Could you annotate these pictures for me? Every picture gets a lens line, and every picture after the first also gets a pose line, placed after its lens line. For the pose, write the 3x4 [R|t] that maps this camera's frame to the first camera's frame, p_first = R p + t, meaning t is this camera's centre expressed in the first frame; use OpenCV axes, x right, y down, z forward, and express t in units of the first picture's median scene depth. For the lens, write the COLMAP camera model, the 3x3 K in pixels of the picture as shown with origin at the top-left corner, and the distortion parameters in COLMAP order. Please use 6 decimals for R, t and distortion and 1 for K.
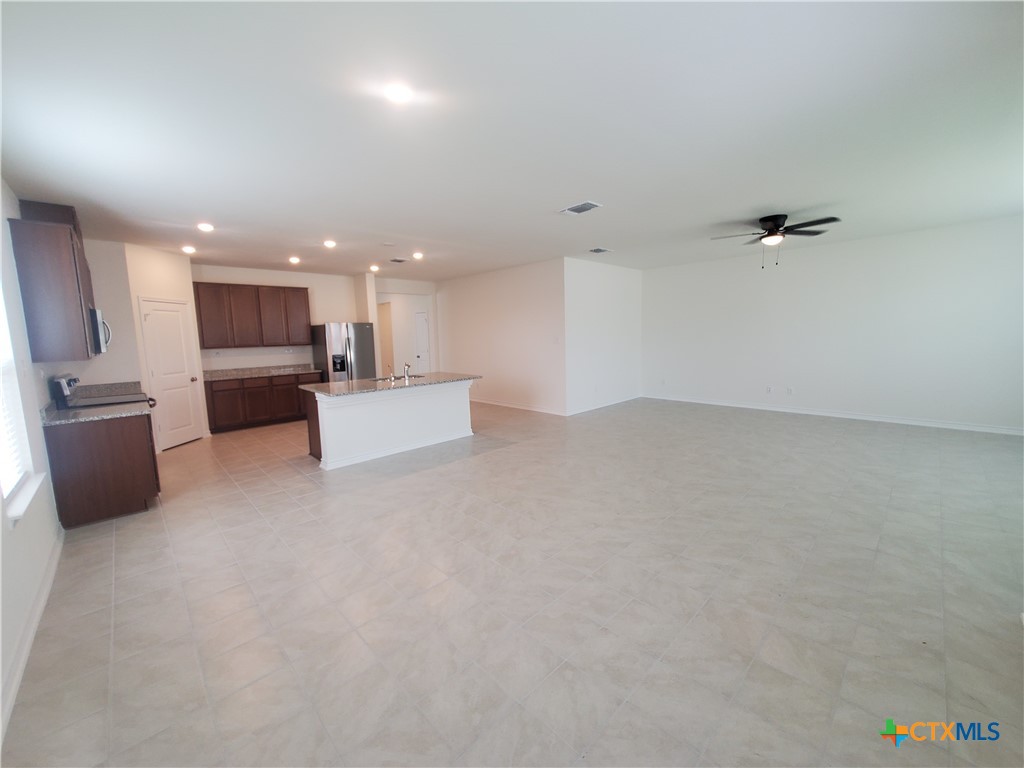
lens RADIAL K [[403.1, 0, 512.4], [0, 403.1, 379.9], [0, 0, 1]] dist [0.001566, -0.000343]
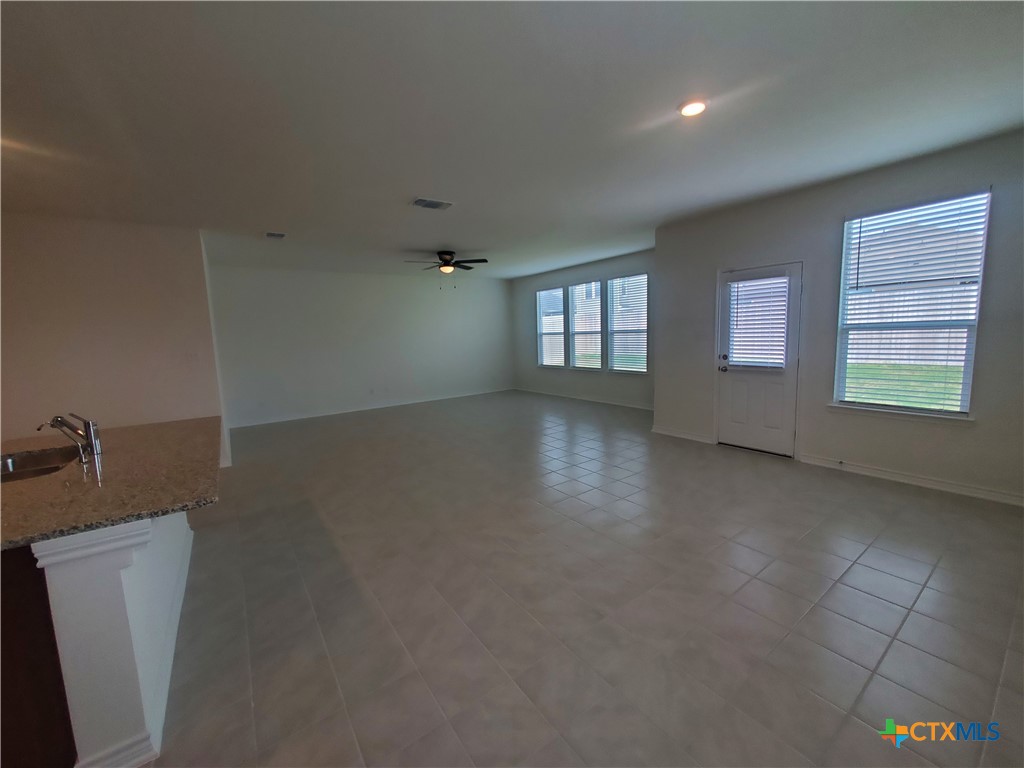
lens RADIAL K [[403.1, 0, 512.4], [0, 403.1, 379.9], [0, 0, 1]] dist [0.001566, -0.000343]
pose [[0.153010, -0.094054, 0.983739, -0.516874], [0.148228, 0.986383, 0.071251, -0.034386], [-0.977045, 0.134915, 0.164868, 0.466317]]
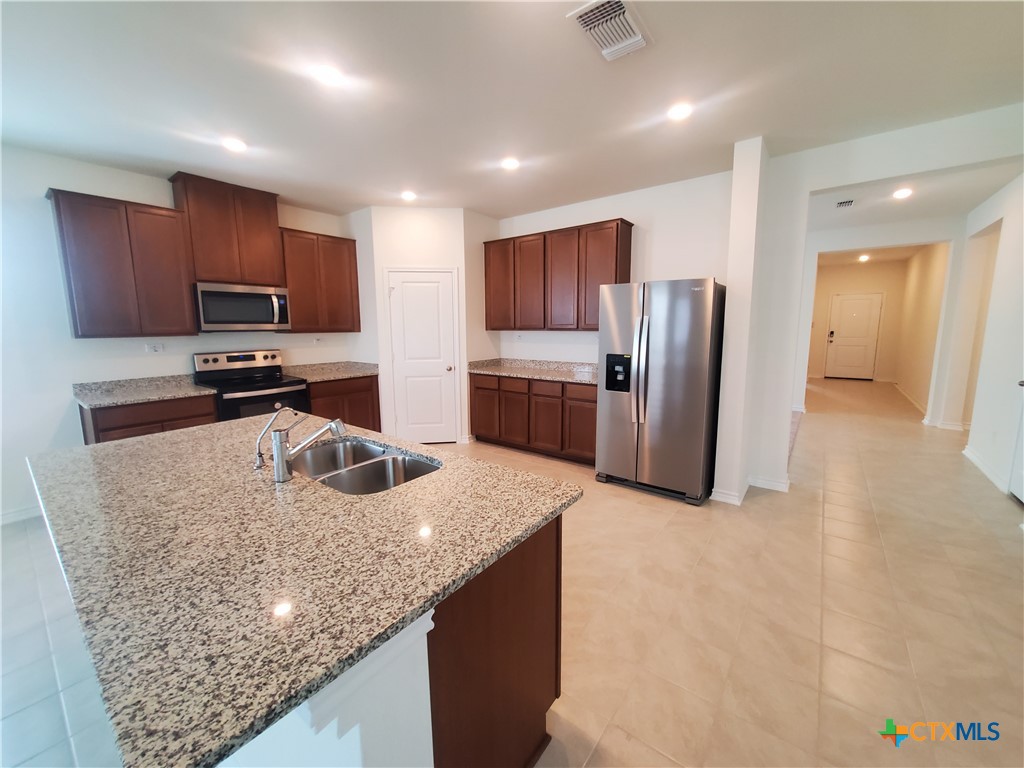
lens RADIAL K [[403.1, 0, 512.4], [0, 403.1, 379.9], [0, 0, 1]] dist [0.001566, -0.000343]
pose [[0.145745, 0.158792, -0.976496, 0.002813], [-0.110311, 0.983488, 0.143465, -0.102444], [0.983153, 0.086809, 0.160855, 0.960828]]
